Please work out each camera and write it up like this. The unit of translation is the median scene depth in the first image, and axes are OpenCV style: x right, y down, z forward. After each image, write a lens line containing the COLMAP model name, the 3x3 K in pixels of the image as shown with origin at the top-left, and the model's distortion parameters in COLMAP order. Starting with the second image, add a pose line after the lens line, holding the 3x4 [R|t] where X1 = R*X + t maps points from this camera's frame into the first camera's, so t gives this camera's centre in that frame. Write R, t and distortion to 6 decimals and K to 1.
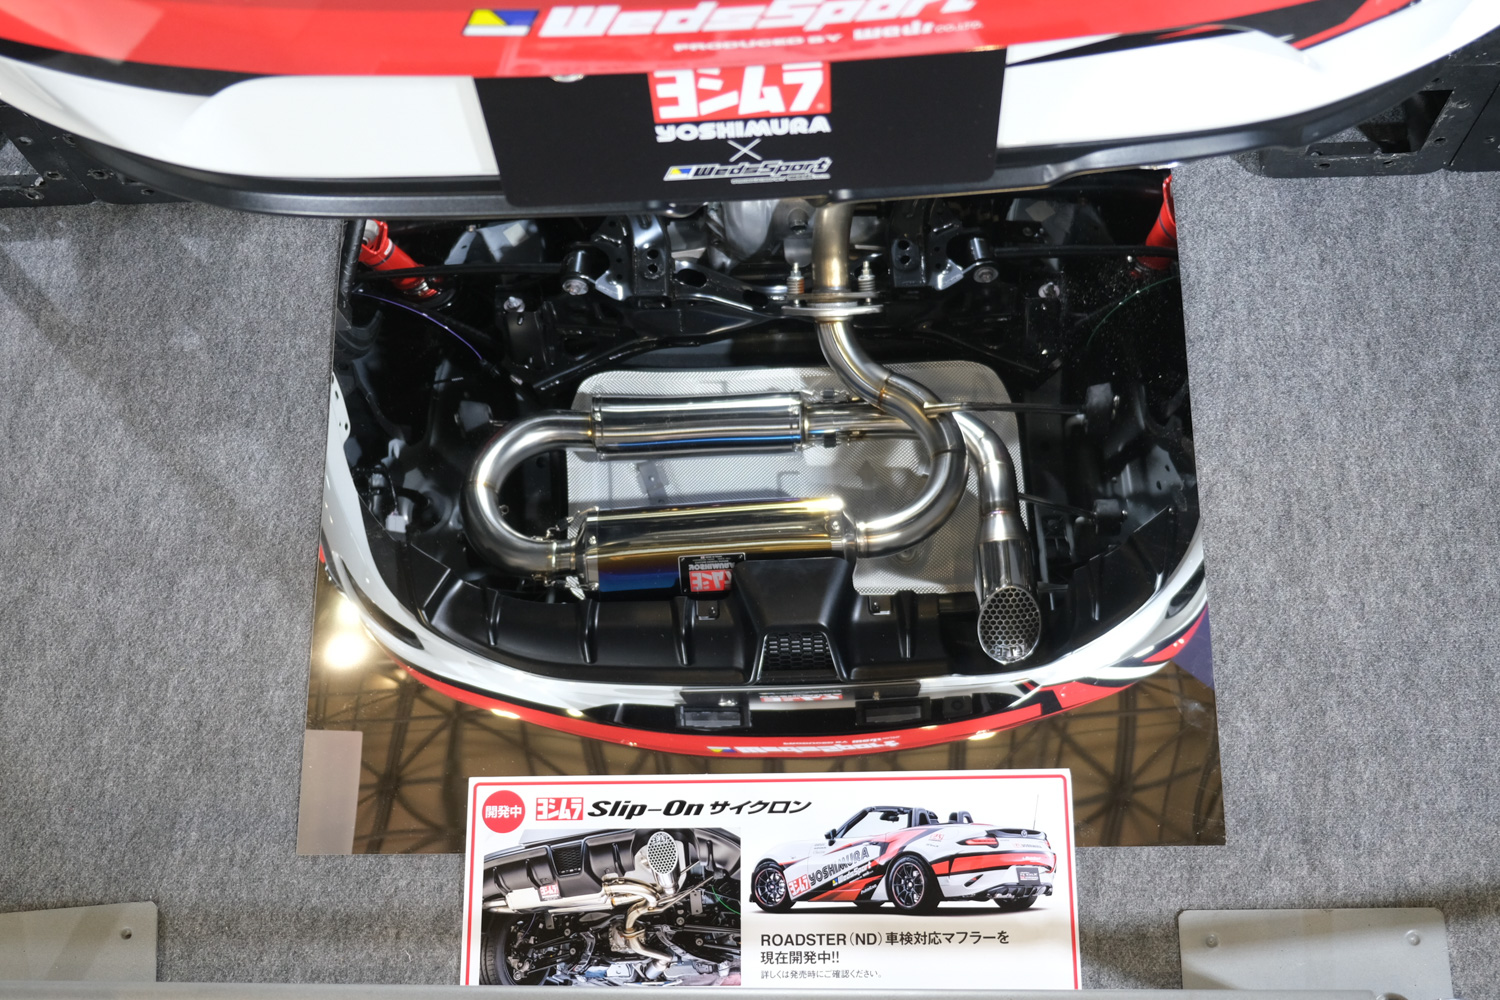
lens RADIAL K [[1560.1, 0, 748.5], [0, 1560.1, 509.6], [0, 0, 1]] dist [0.000675, 0.000000]
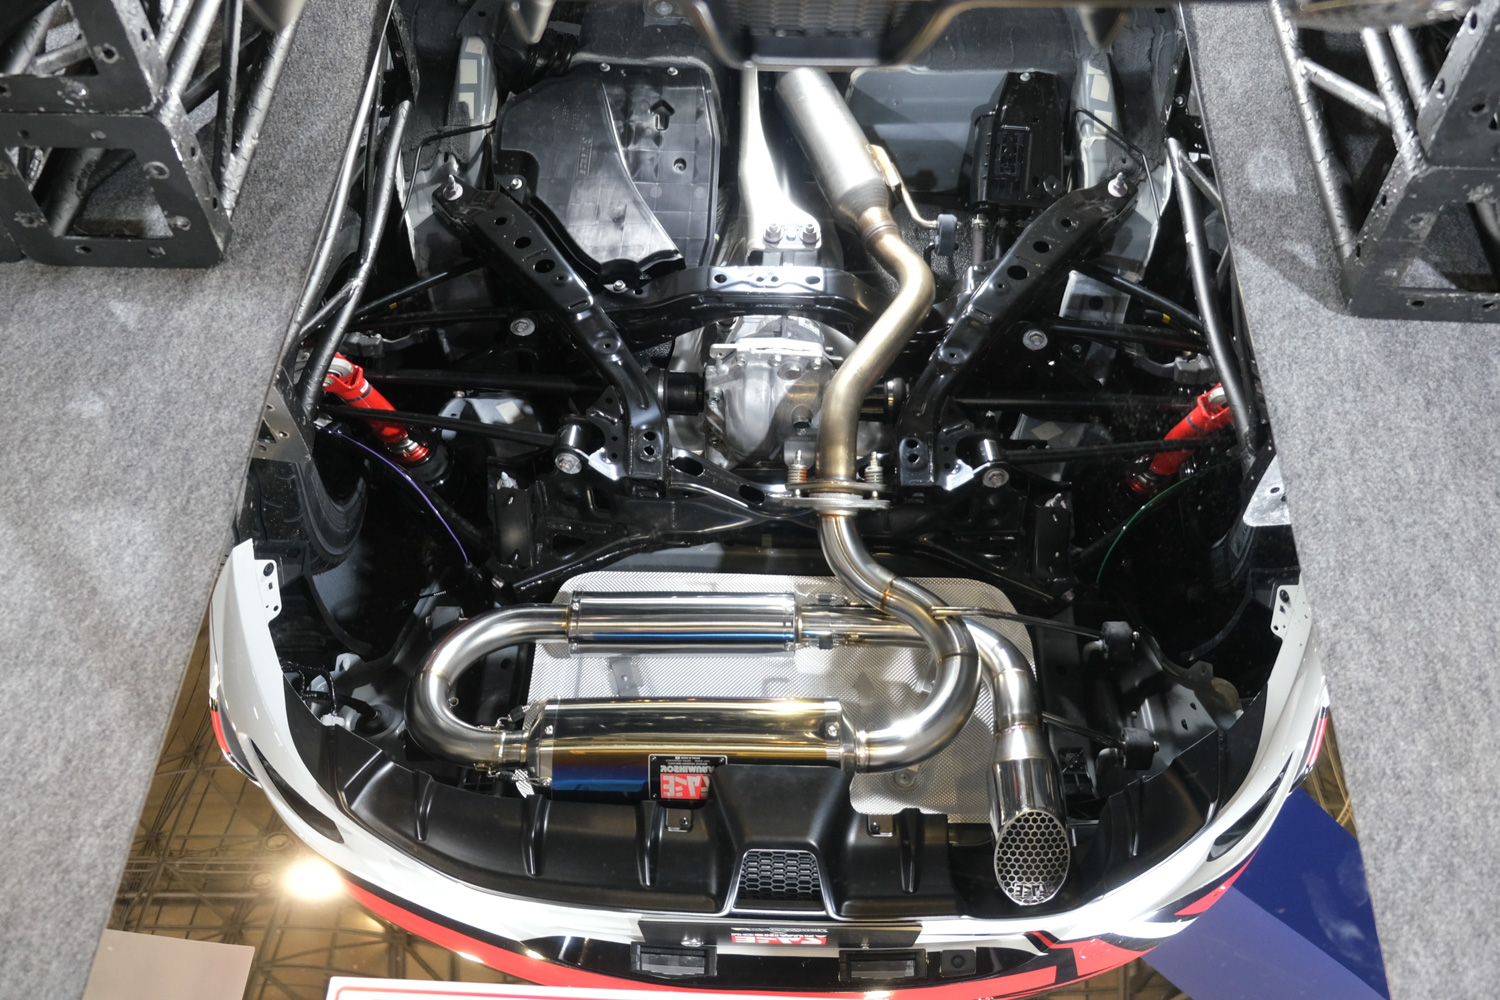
lens RADIAL K [[1189.0, 0, 750.0], [0, 1189.0, 508.2], [0, 0, 1]] dist [-0.025468, 0.016691]
pose [[0.997294, 0.069526, 0.023909, -0.014928], [-0.059678, 0.955442, -0.289083, 0.087713], [-0.042943, 0.286874, 0.957005, 0.330403]]
